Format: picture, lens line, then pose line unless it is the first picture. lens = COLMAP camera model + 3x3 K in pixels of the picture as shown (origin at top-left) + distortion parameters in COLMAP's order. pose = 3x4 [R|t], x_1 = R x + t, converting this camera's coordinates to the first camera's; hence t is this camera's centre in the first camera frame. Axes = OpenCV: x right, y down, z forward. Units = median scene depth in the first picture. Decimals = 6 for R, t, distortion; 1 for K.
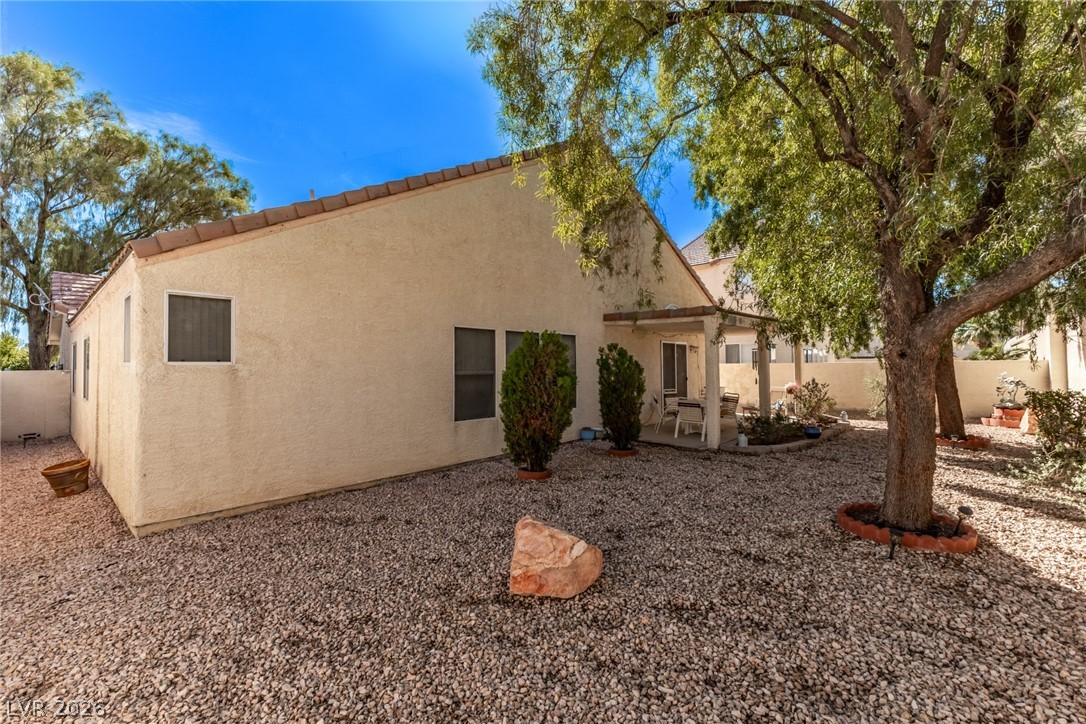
lens RADIAL K [[506.6, 0, 543.0], [0, 506.6, 362.0], [0, 0, 1]] dist [0.001043, -0.000038]
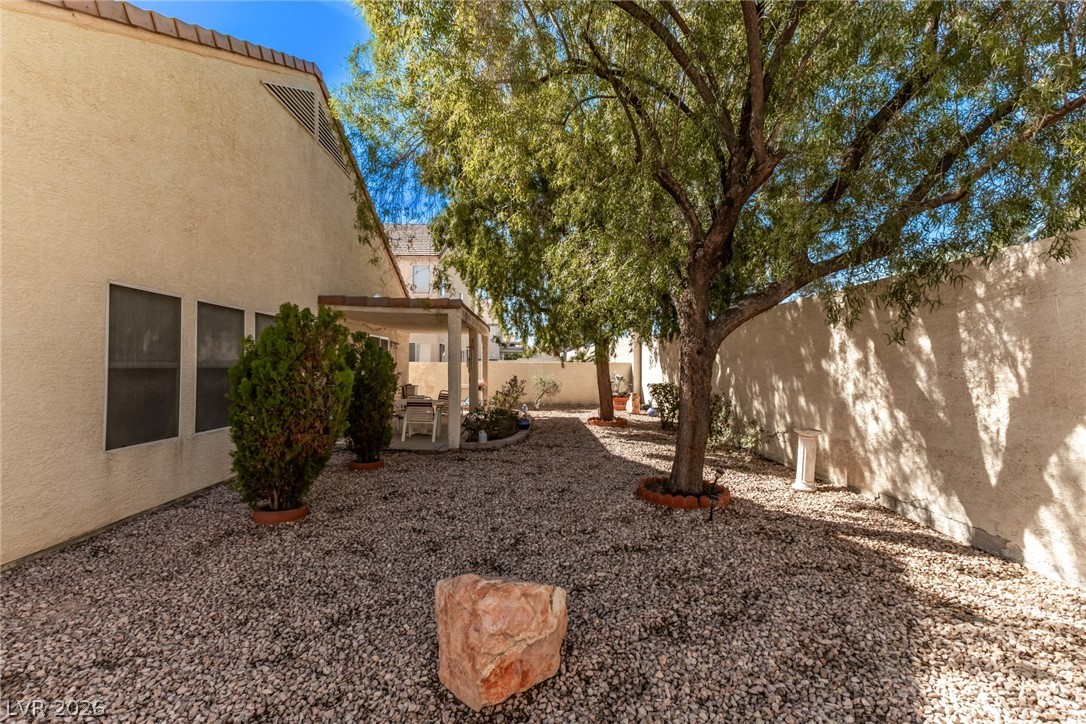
lens RADIAL K [[482.3, 0, 544.6], [0, 482.3, 368.3], [0, 0, 1]] dist [0.004693, 0.000413]
pose [[0.691329, 0.009499, 0.722477, -0.228728], [-0.015465, 0.999879, 0.001652, 0.017054], [-0.722374, -0.012316, 0.691393, 0.273087]]
